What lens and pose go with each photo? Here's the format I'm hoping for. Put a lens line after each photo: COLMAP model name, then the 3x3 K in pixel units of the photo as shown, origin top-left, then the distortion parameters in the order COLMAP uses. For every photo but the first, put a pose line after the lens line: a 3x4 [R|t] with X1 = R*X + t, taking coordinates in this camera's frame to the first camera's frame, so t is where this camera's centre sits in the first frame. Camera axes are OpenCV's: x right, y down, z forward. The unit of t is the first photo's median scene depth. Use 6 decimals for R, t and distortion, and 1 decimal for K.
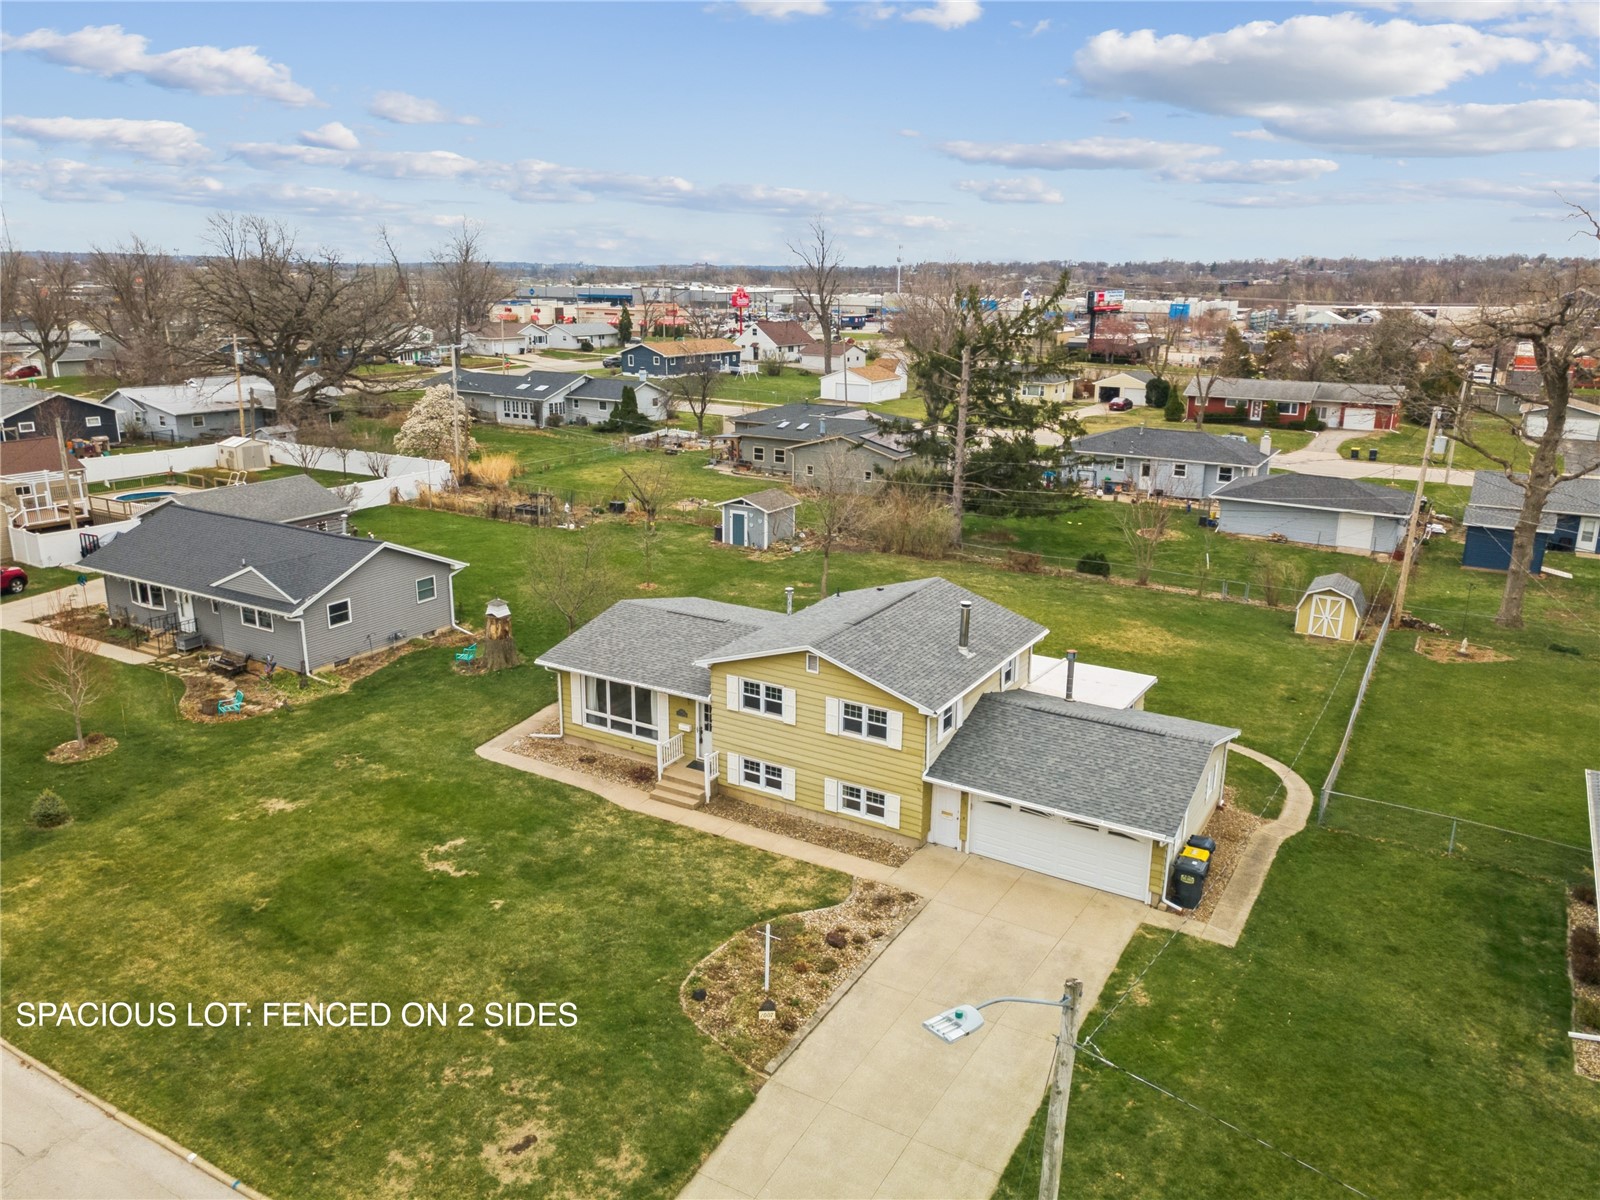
lens RADIAL K [[1173.7, 0, 848.0], [0, 1173.7, 598.8], [0, 0, 1]] dist [0.054523, -0.000088]
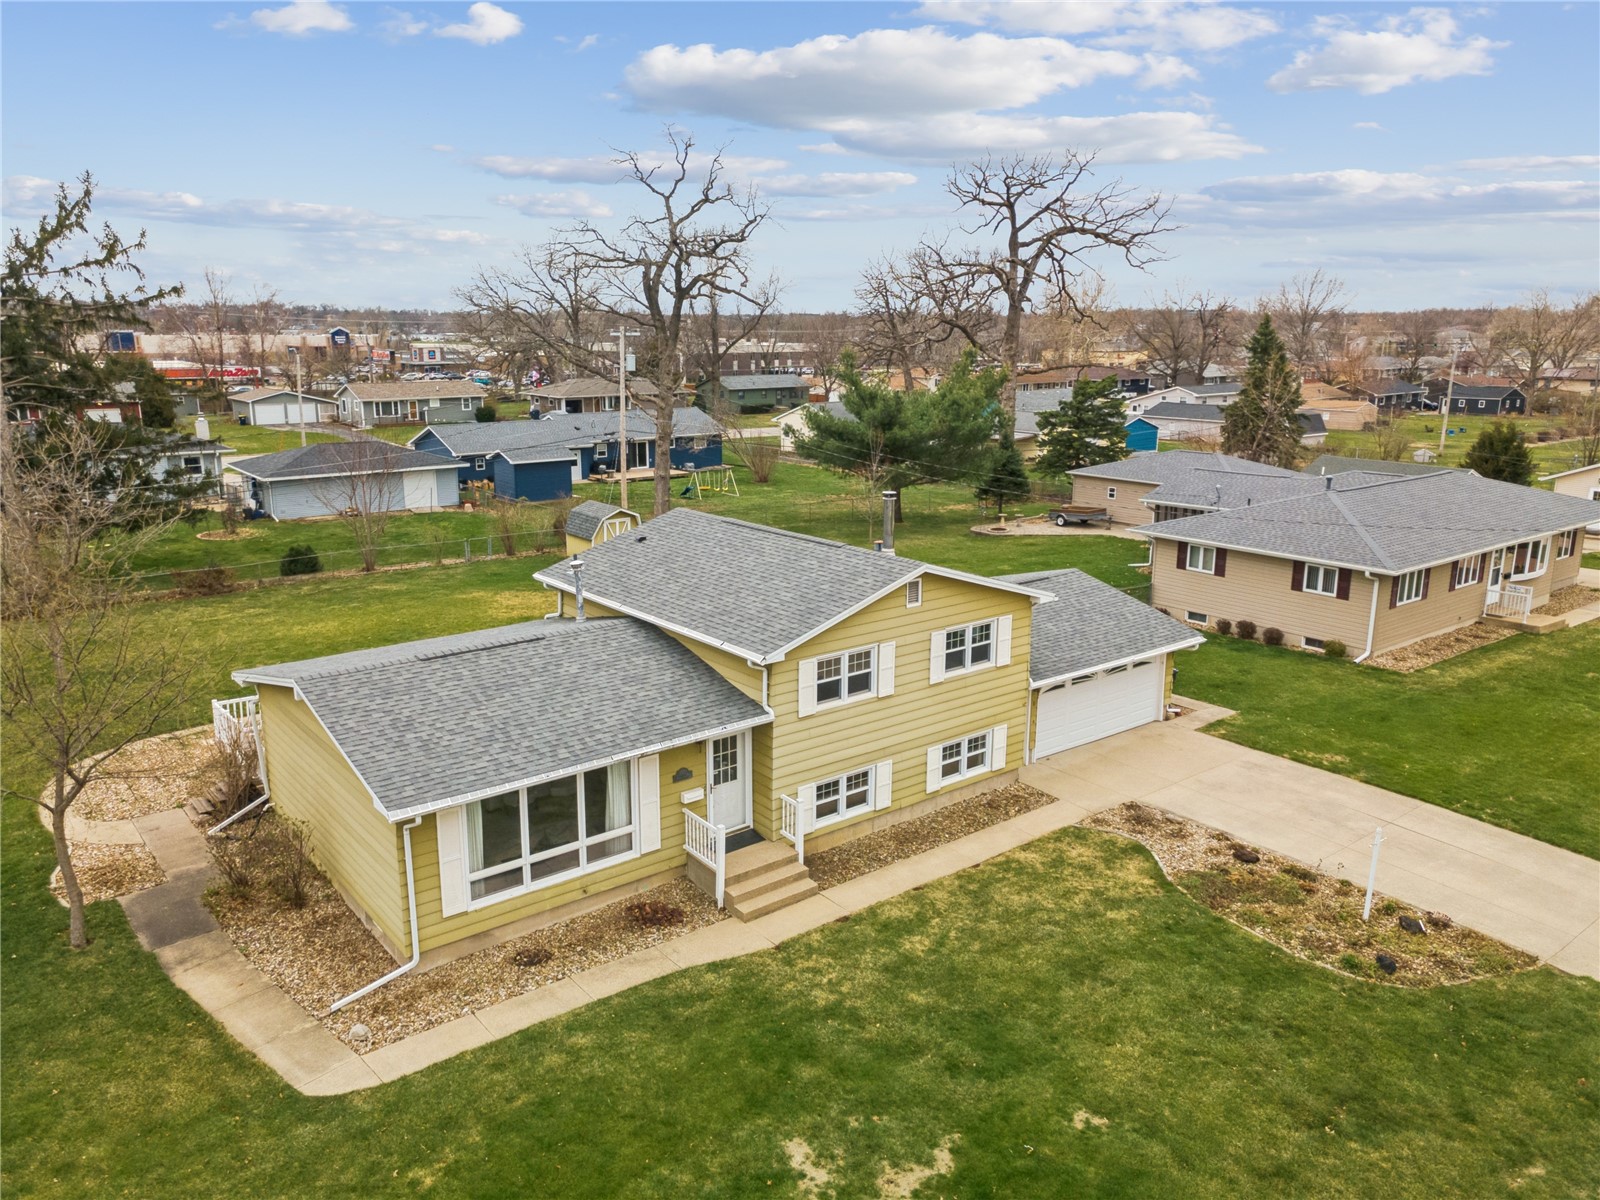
lens RADIAL K [[1136.8, 0, 800.0], [0, 1136.8, 600.0], [0, 0, 1]] dist [0.043705, -0.001334]
pose [[0.380779, -0.233375, 0.894731, -0.642082], [0.255584, 0.956492, 0.140713, -0.051749], [-0.888642, 0.175098, 0.423859, 0.750058]]
